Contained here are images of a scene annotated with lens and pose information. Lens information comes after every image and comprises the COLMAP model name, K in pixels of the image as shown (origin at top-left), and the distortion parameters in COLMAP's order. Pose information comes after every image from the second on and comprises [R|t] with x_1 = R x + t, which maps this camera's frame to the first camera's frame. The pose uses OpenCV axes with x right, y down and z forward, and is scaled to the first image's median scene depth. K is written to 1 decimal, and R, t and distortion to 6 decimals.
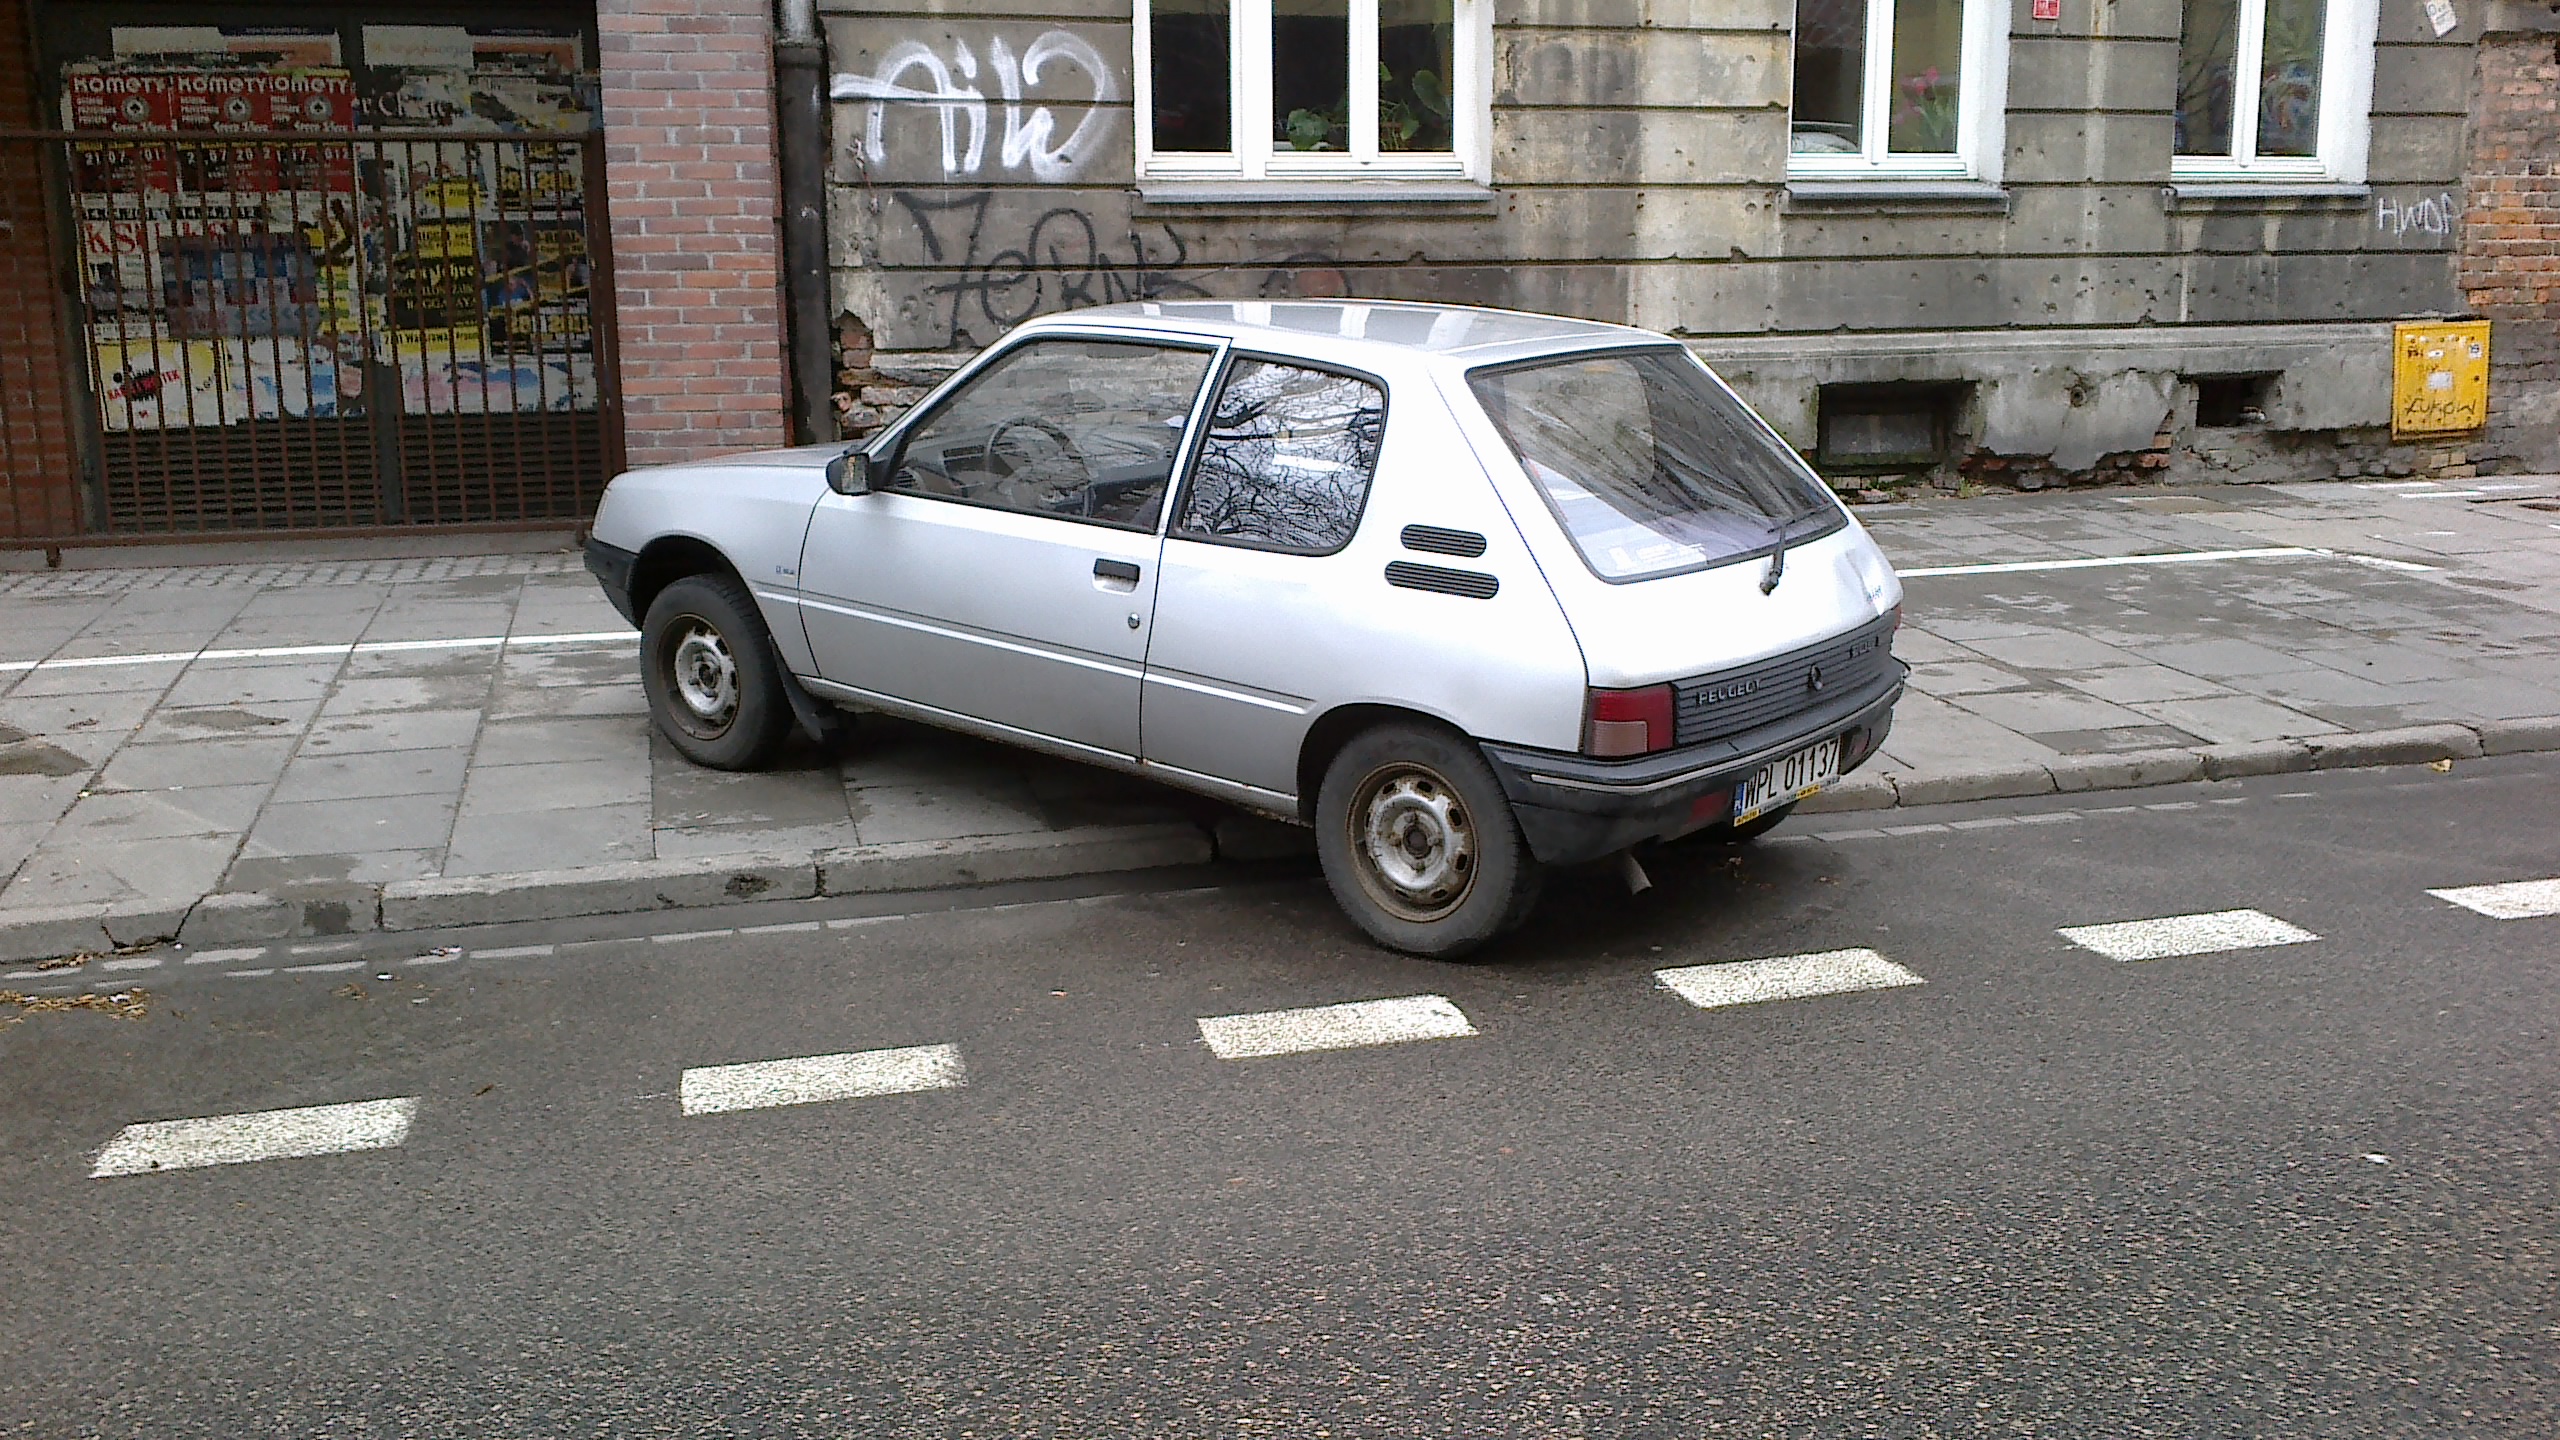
lens RADIAL K [[2345.1, 0, 1280.0], [0, 2345.1, 720.0], [0, 0, 1]] dist [0.067014, -0.182208]
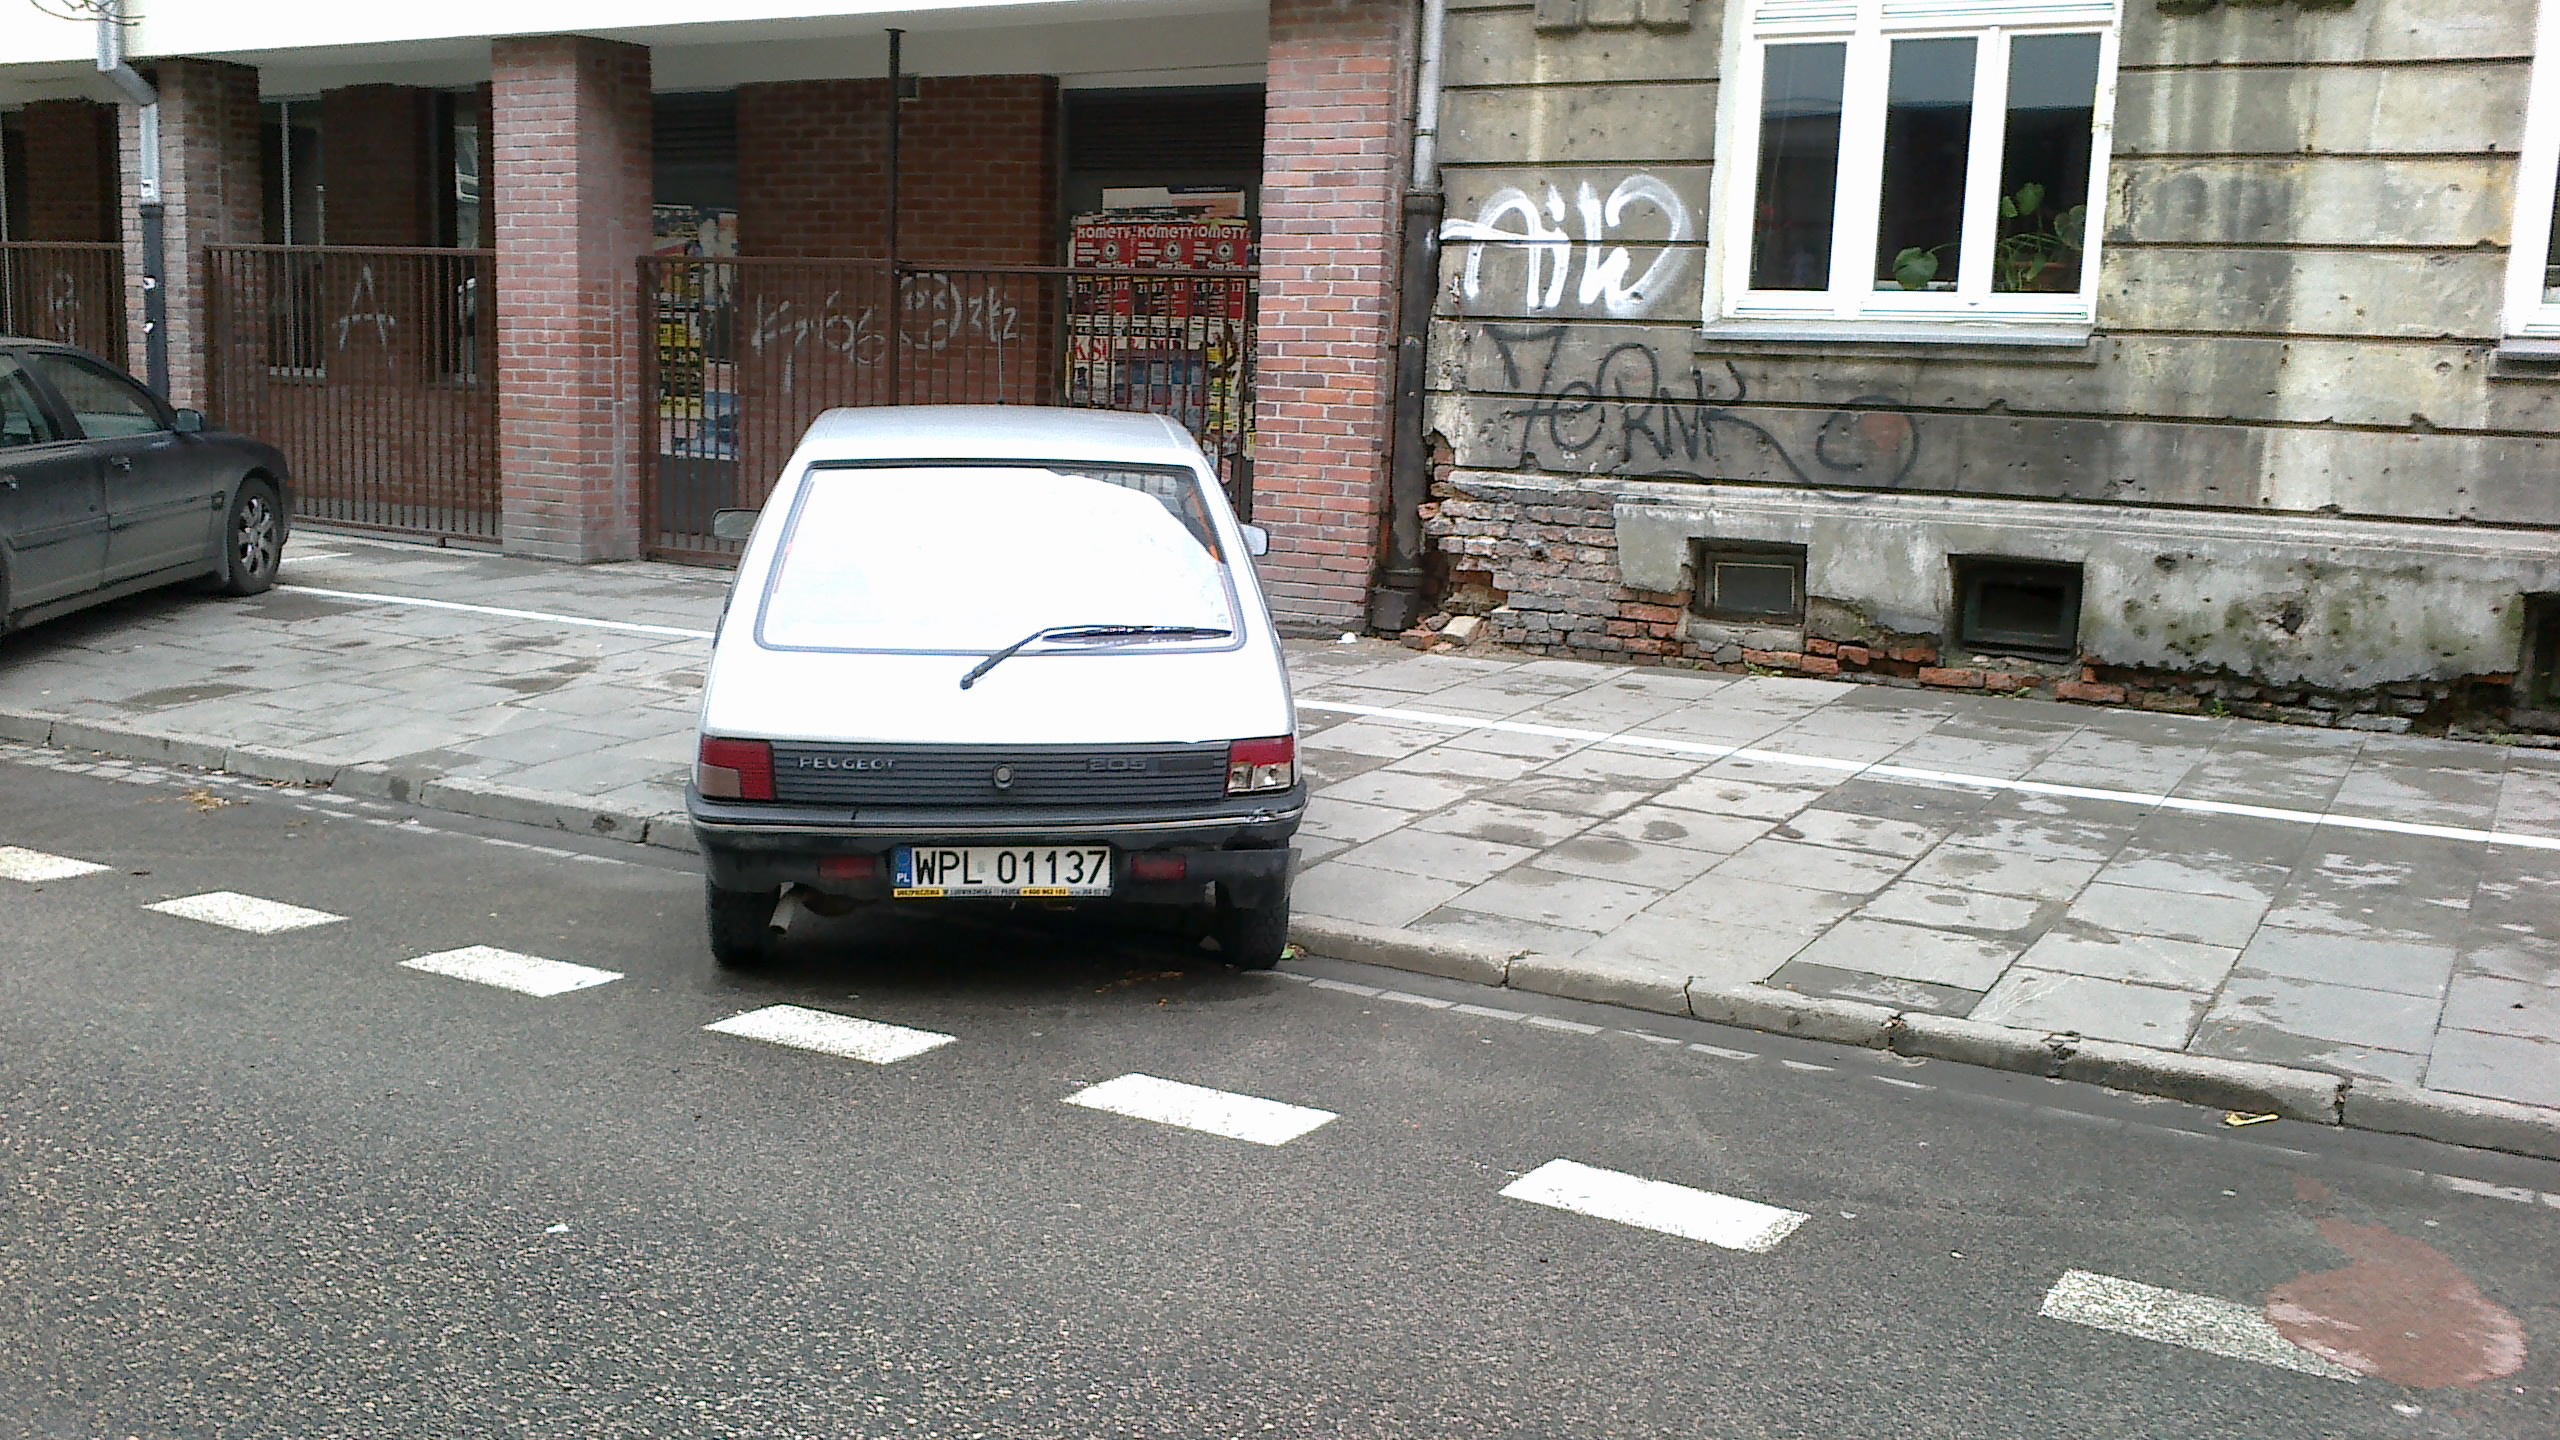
lens RADIAL K [[2330.8, 0, 1280.0], [0, 2330.8, 720.0], [0, 0, 1]] dist [0.048989, -0.169189]
pose [[0.704538, 0.137467, -0.696225, 0.524113], [-0.177380, 0.984031, 0.014796, -0.040938], [0.687141, 0.113072, 0.717672, 0.170368]]
